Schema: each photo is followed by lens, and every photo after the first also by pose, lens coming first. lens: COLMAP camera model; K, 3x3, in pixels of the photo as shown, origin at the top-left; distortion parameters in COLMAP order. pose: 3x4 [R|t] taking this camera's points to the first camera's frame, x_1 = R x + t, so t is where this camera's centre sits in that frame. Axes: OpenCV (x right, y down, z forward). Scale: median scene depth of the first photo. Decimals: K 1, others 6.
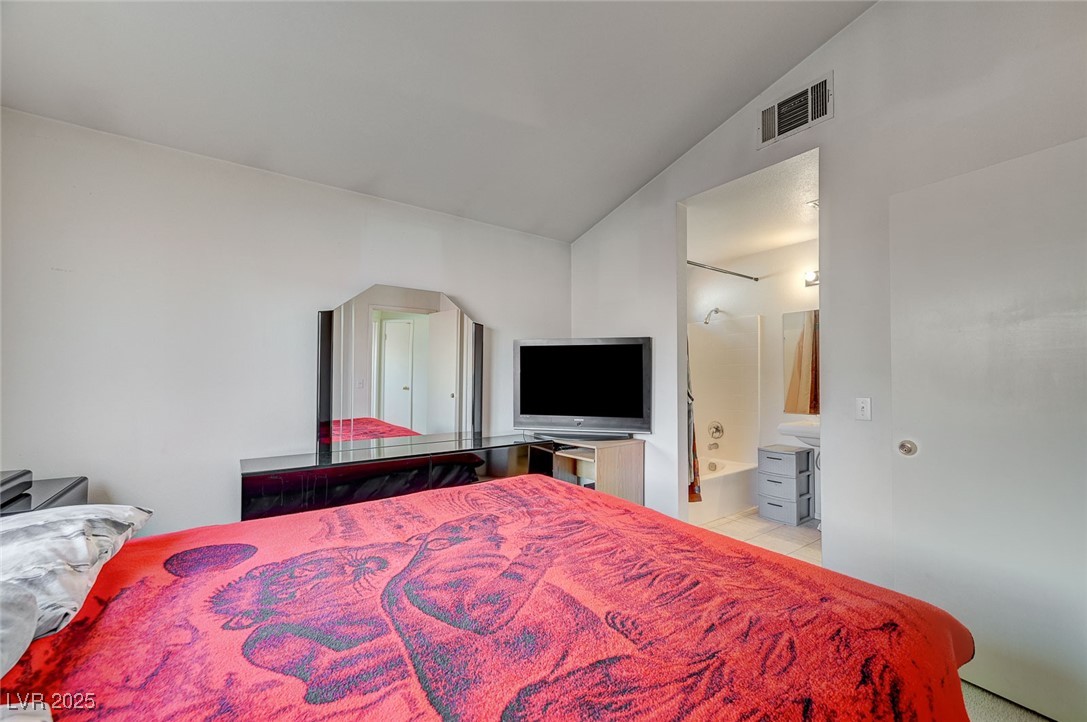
lens RADIAL K [[427.9, 0, 553.4], [0, 427.9, 360.6], [0, 0, 1]] dist [0.004422, 0.000830]
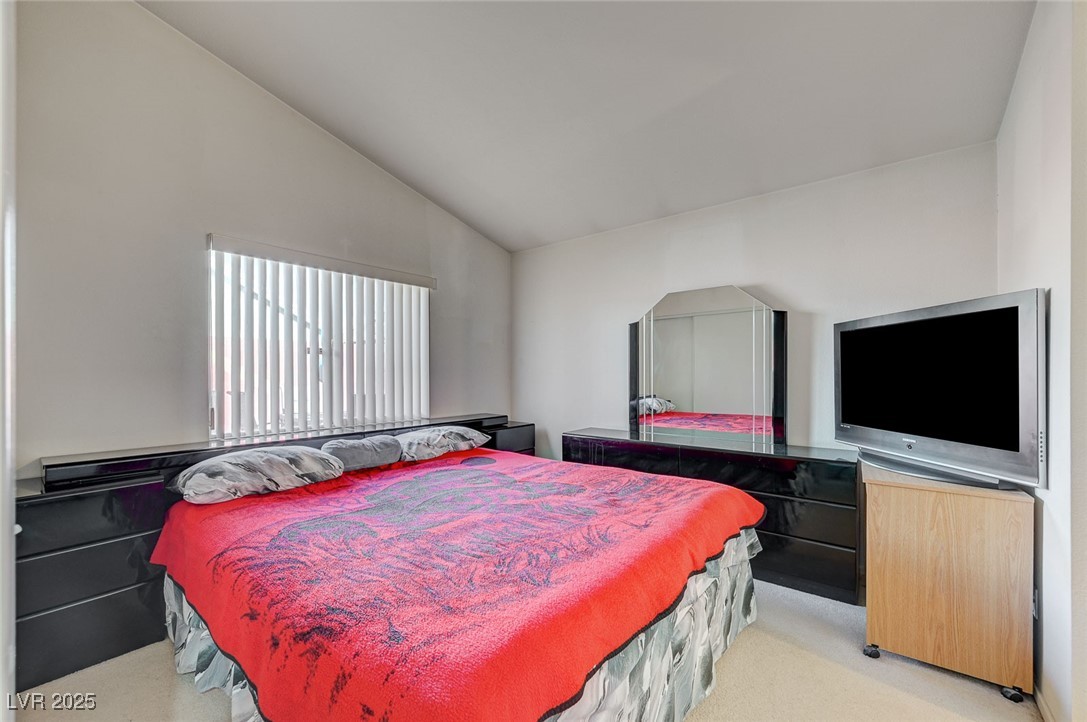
lens RADIAL K [[427.9, 0, 549.1], [0, 427.9, 369.8], [0, 0, 1]] dist [0.004422, 0.000830]
pose [[0.267901, -0.014017, -0.963344, 0.808283], [0.040653, 0.999168, -0.003233, 0.023514], [0.962588, -0.038297, 0.268248, 0.495474]]
